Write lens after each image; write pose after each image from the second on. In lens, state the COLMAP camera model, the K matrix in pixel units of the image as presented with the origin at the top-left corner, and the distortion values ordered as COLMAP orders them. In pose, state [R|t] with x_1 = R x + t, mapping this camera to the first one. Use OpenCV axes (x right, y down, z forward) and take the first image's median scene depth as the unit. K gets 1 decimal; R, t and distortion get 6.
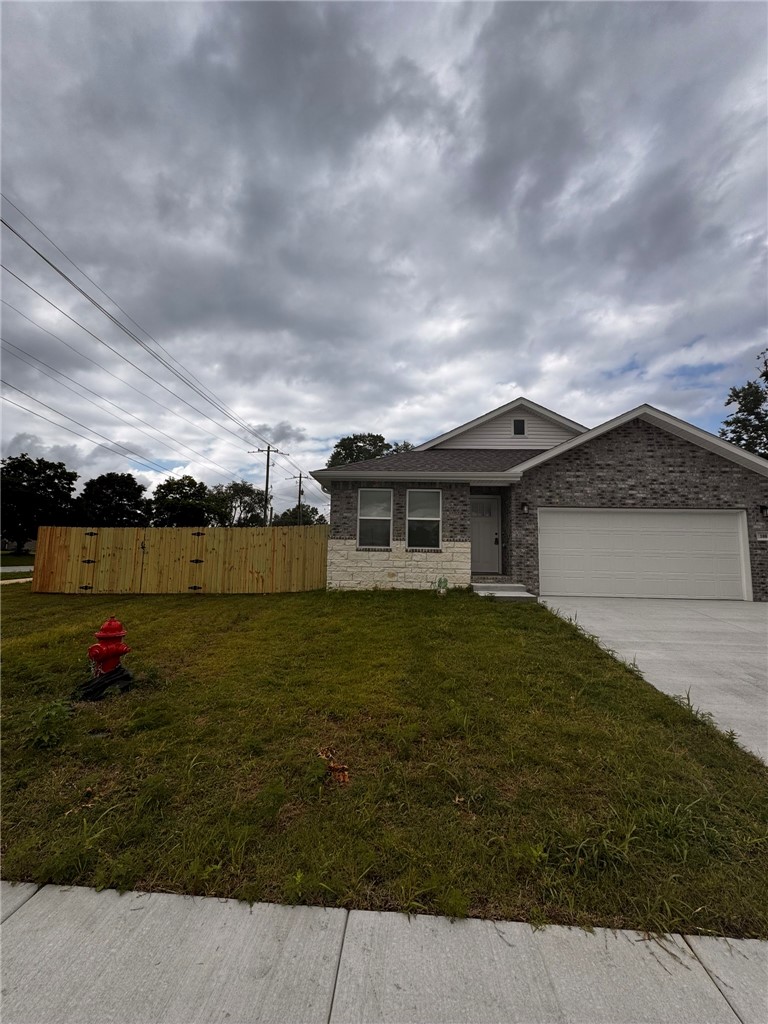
lens RADIAL K [[402.7, 0, 387.0], [0, 402.7, 512.7], [0, 0, 1]] dist [-0.001611, -0.000410]
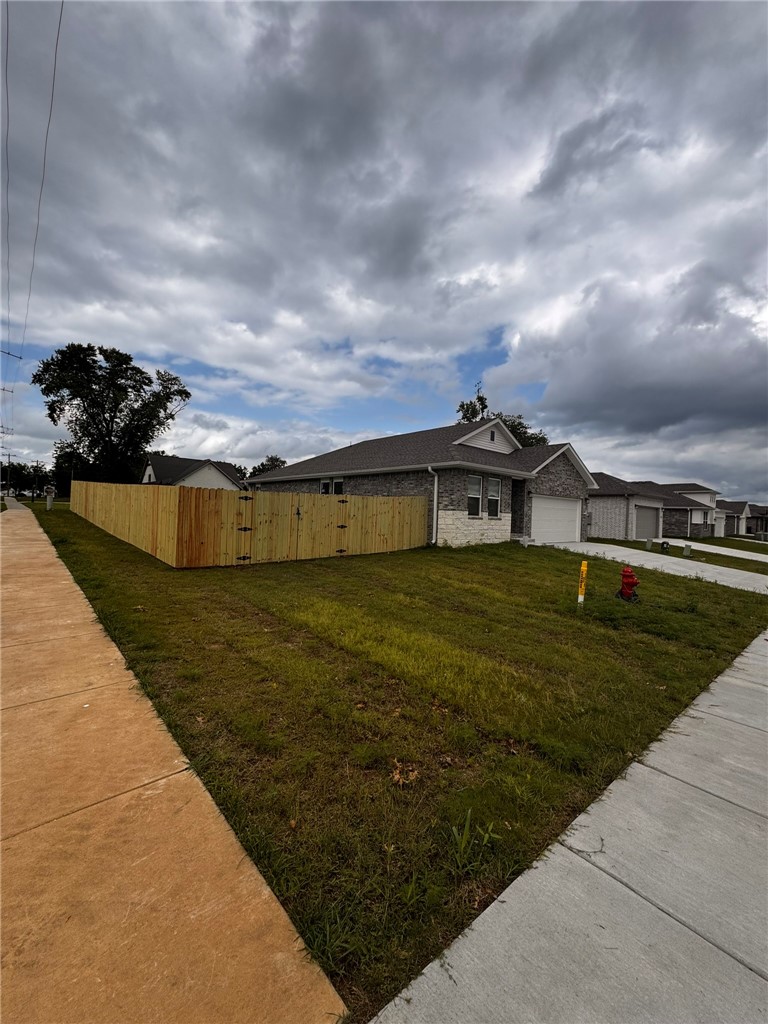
lens RADIAL K [[402.7, 0, 391.2], [0, 402.7, 510.3], [0, 0, 1]] dist [-0.001611, -0.000410]
pose [[0.715634, 0.010924, 0.698390, -0.385435], [-0.100832, 0.991020, 0.087820, -0.010316], [-0.691159, -0.133267, 0.710309, 0.051636]]
